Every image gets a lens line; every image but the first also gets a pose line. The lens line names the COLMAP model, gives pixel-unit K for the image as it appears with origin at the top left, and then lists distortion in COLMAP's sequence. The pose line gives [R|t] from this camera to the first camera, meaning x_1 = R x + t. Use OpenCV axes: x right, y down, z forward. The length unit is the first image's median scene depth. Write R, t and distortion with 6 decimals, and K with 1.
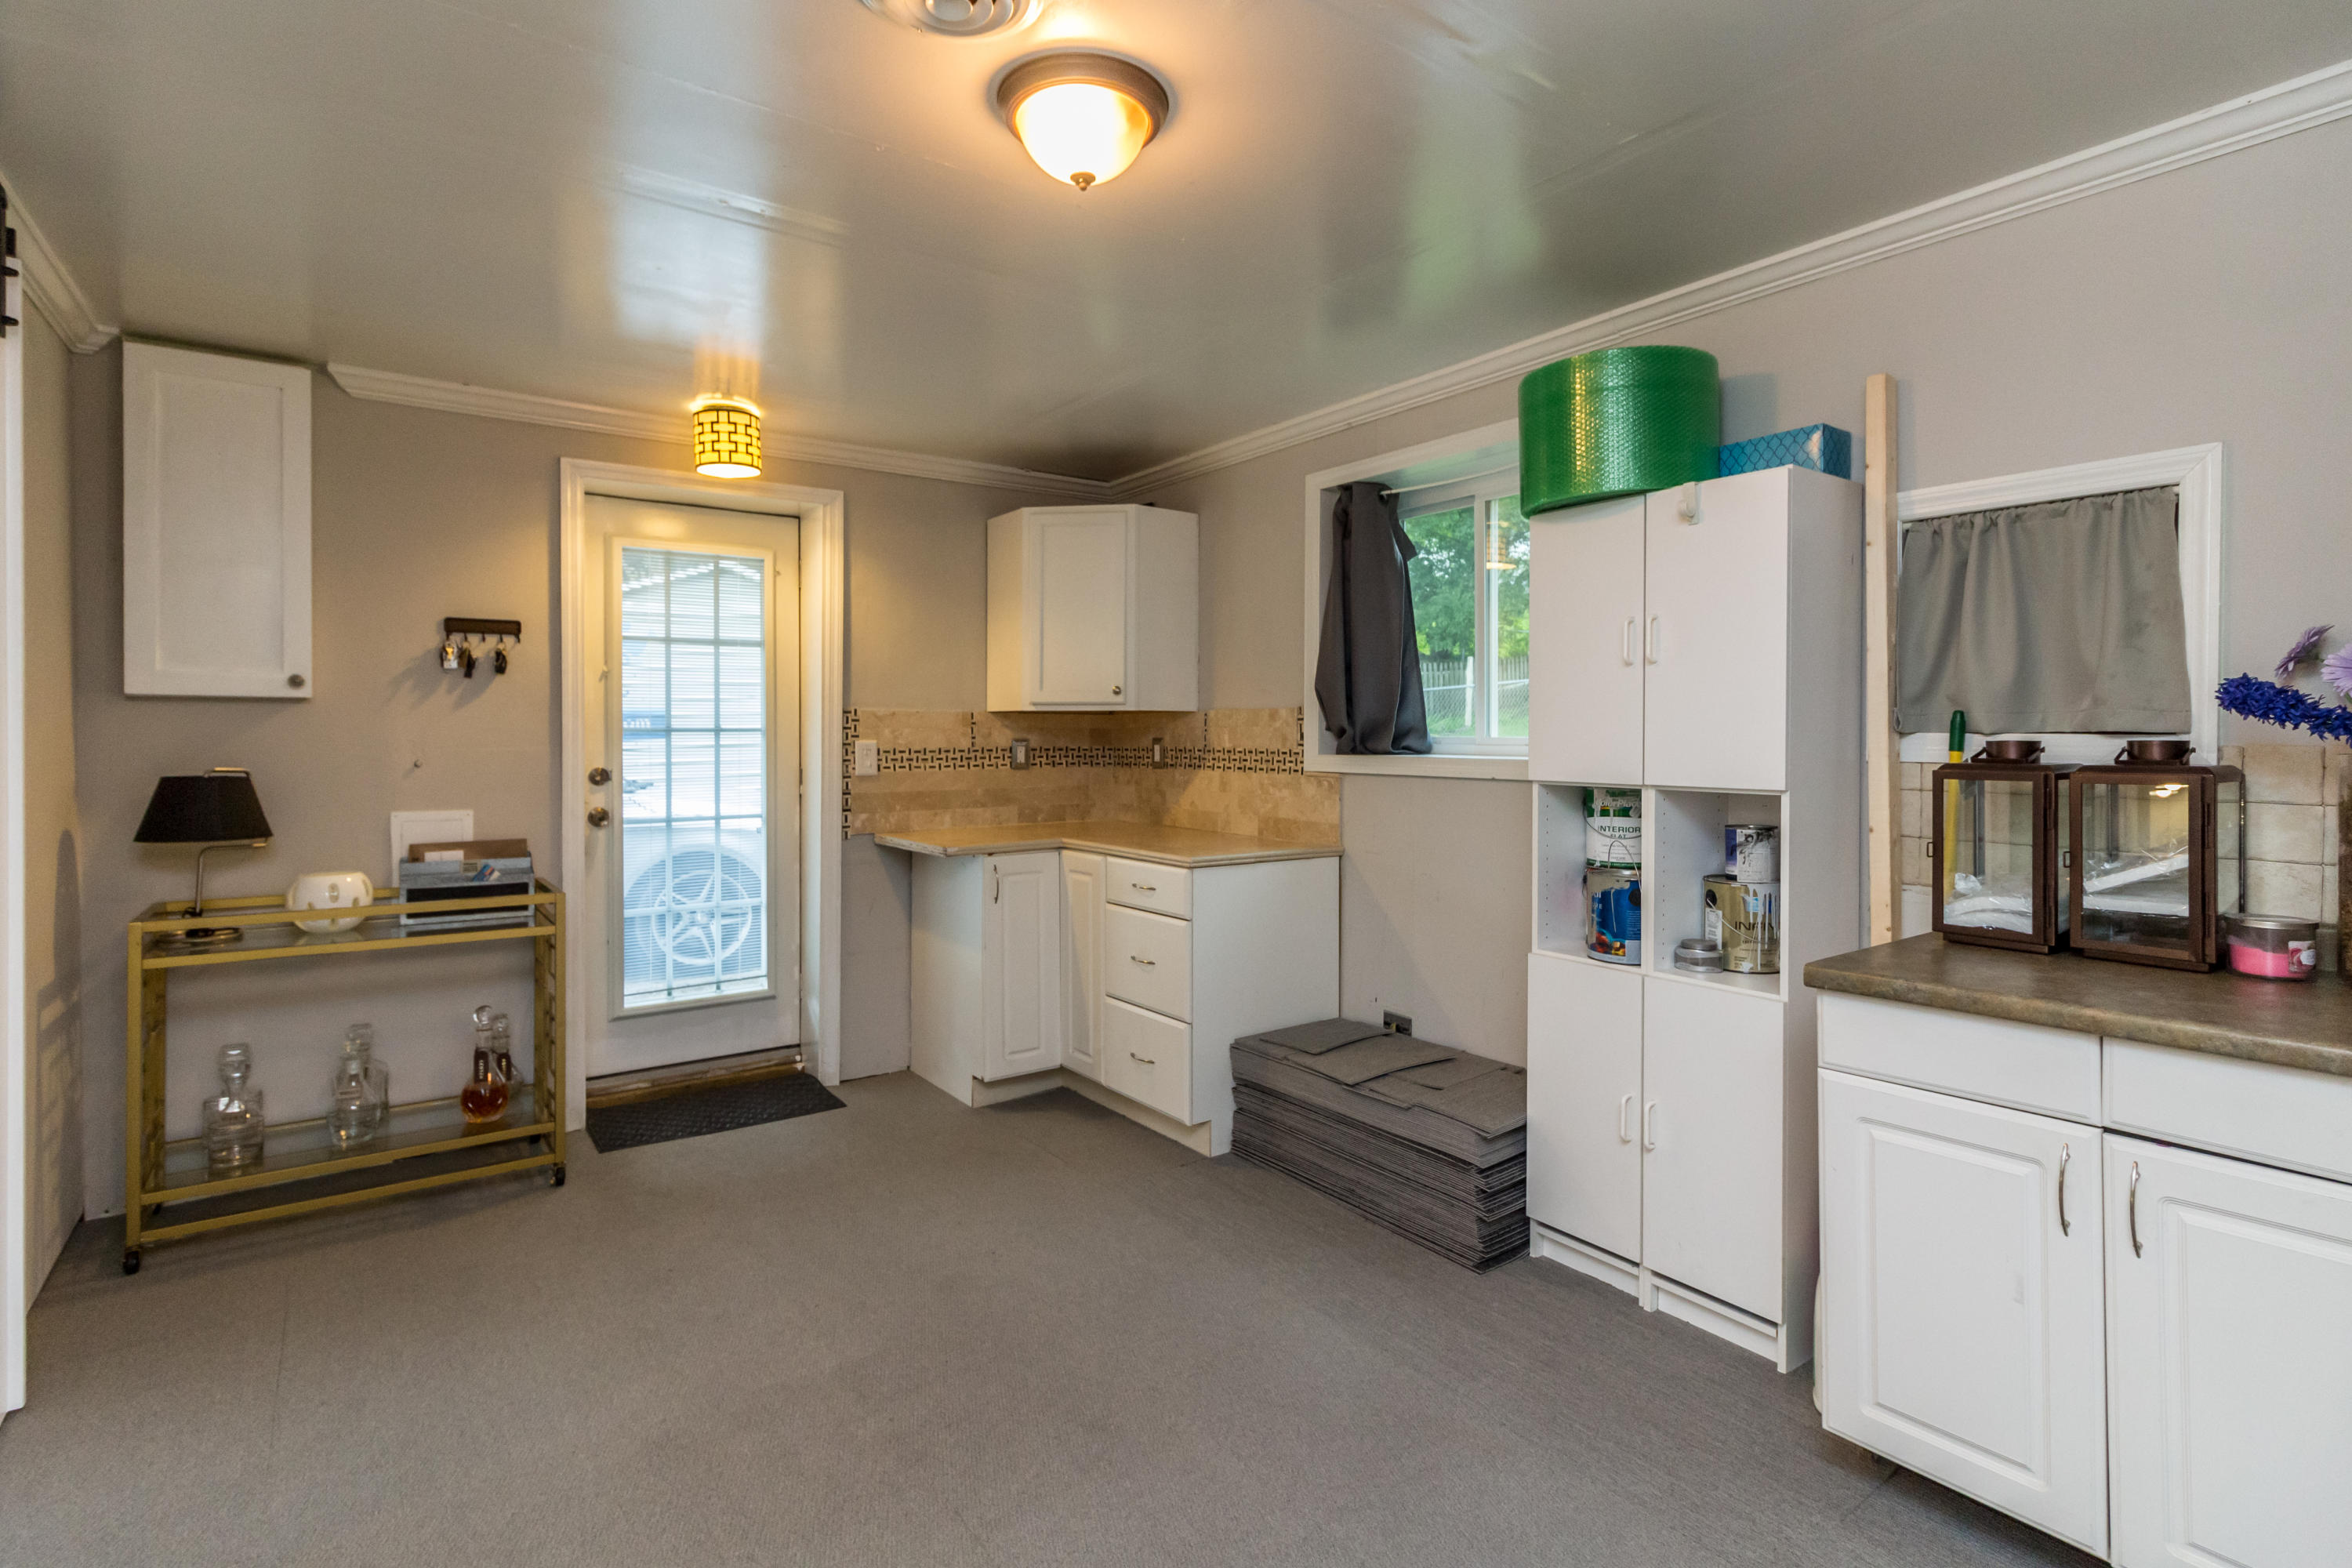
lens RADIAL K [[1117.4, 0, 1176.5], [0, 1117.4, 767.1], [0, 0, 1]] dist [0.000333, -0.000241]
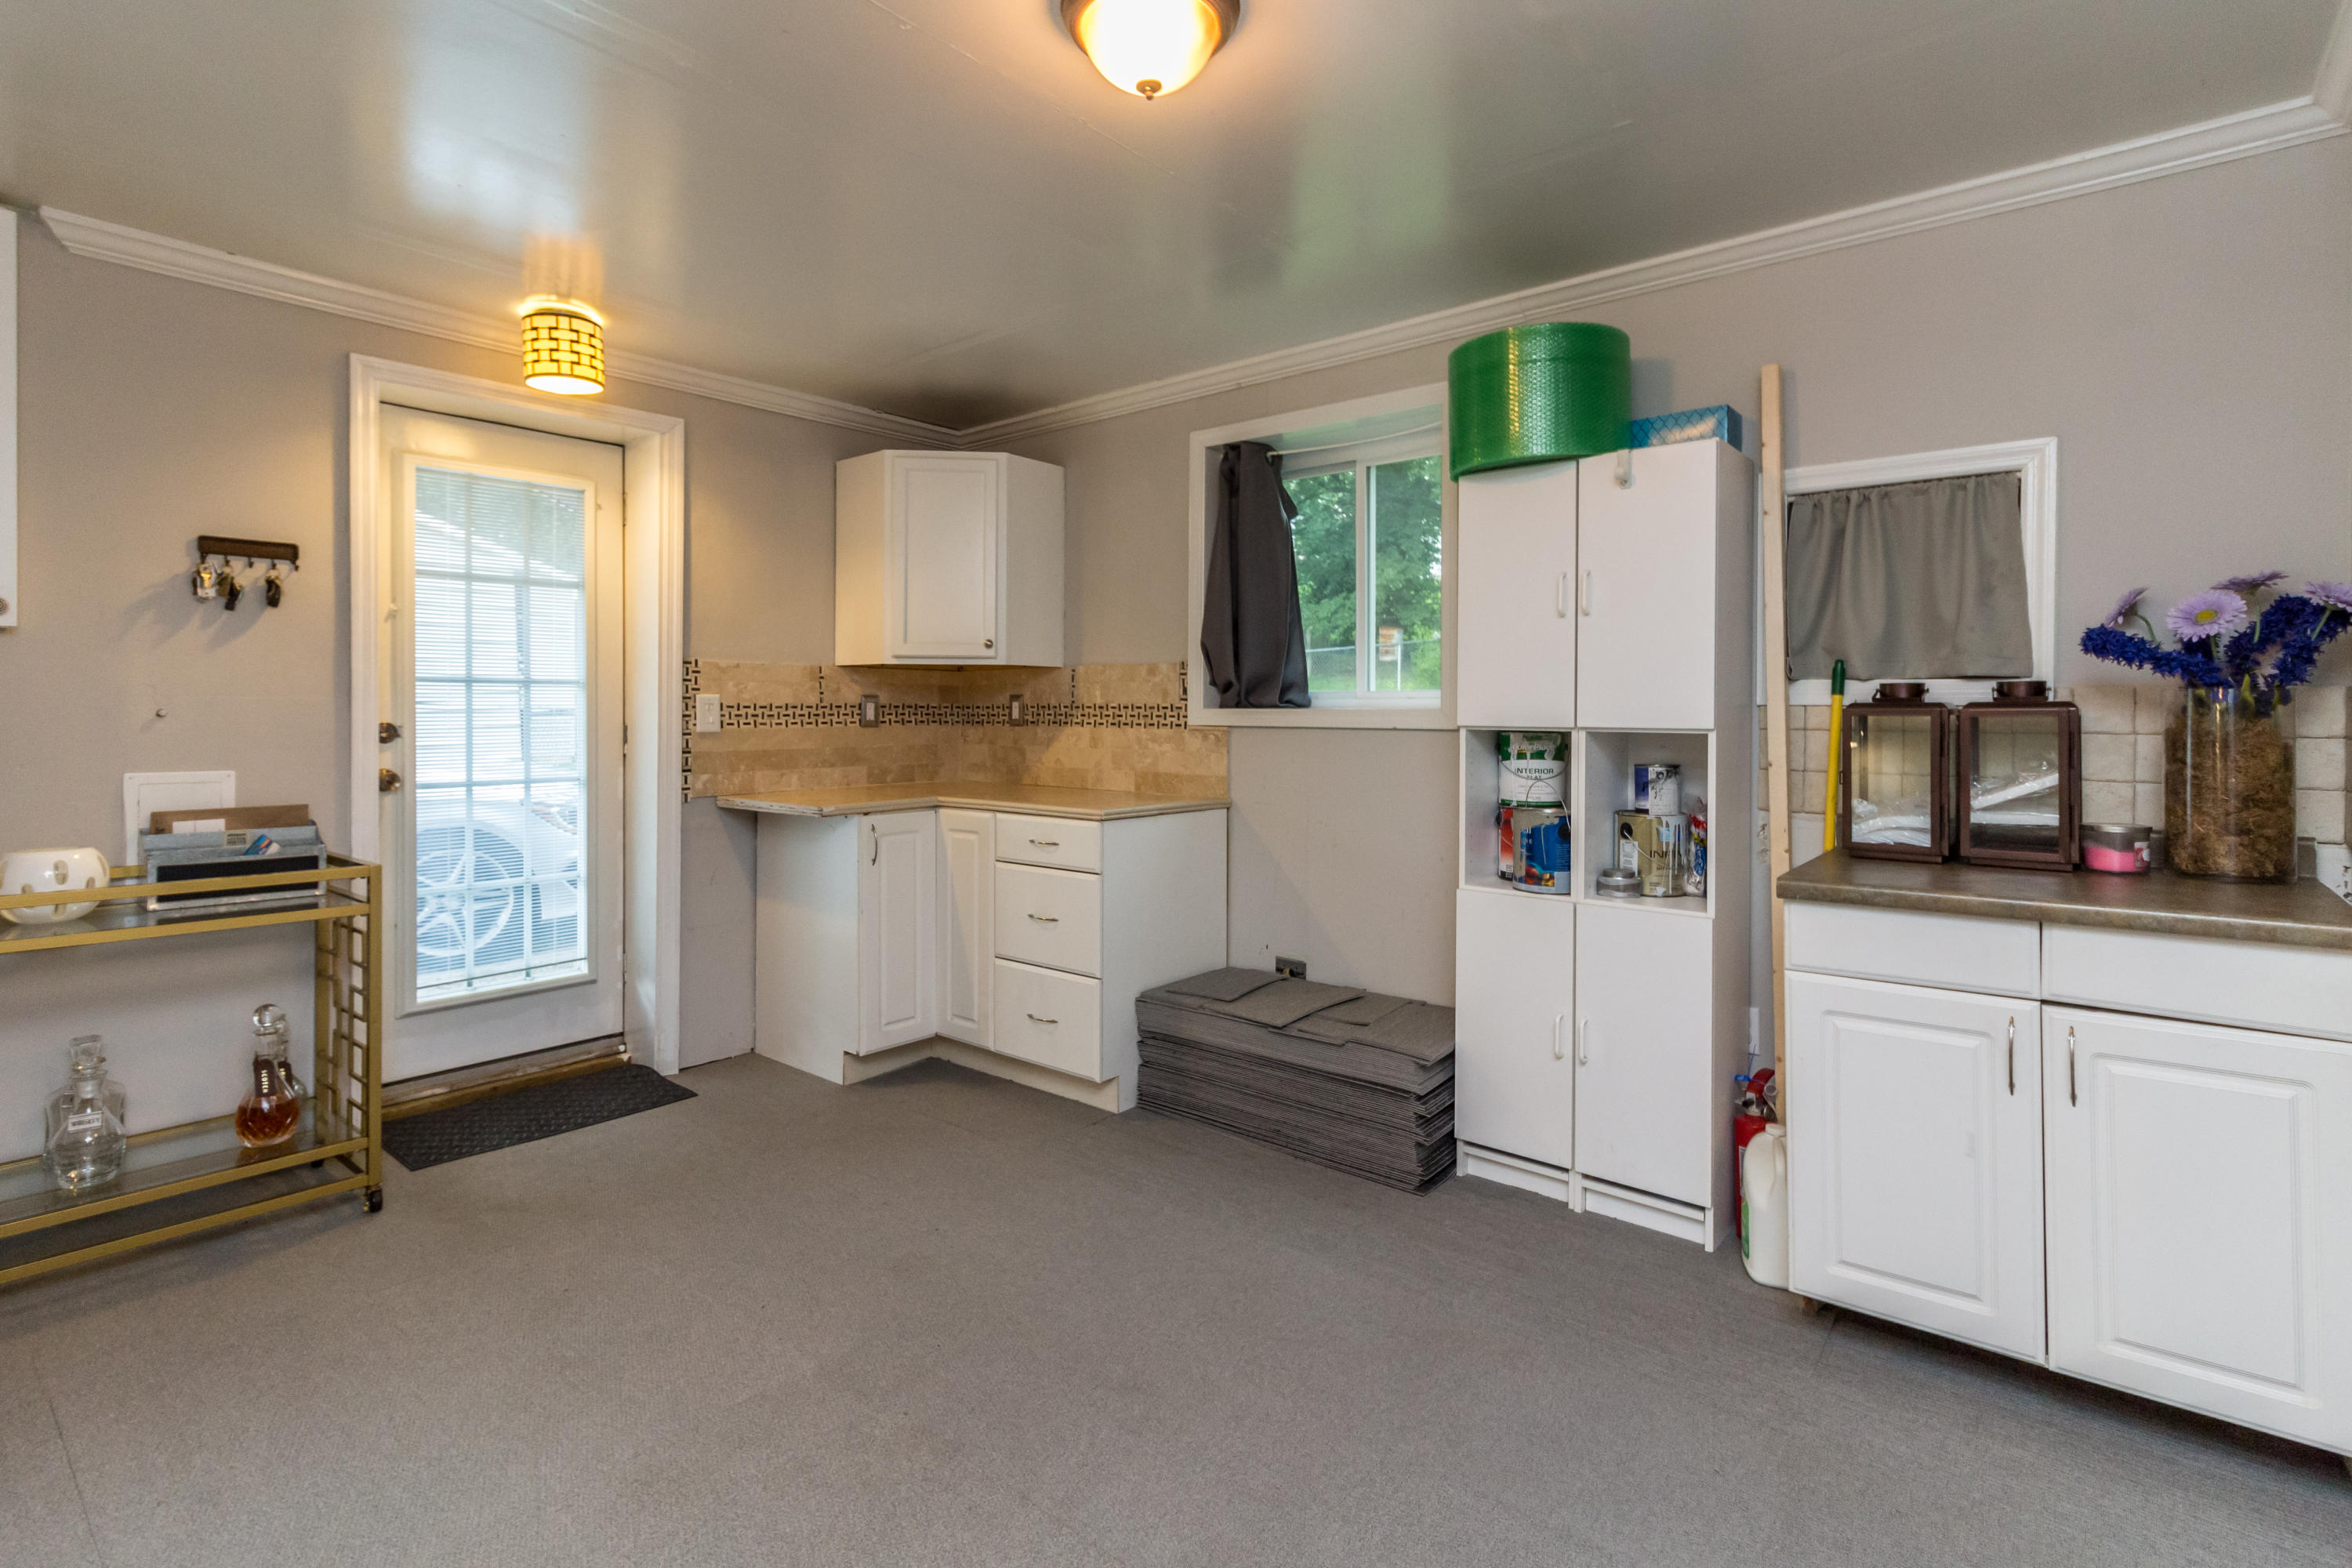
lens RADIAL K [[1101.0, 0, 1177.4], [0, 1101.0, 737.1], [0, 0, 1]] dist [0.001026, -0.000259]
pose [[0.969594, -0.003114, 0.244700, -0.161013], [0.004060, 0.999986, -0.003365, 0.020363], [-0.244686, 0.004256, 0.969593, 0.041907]]
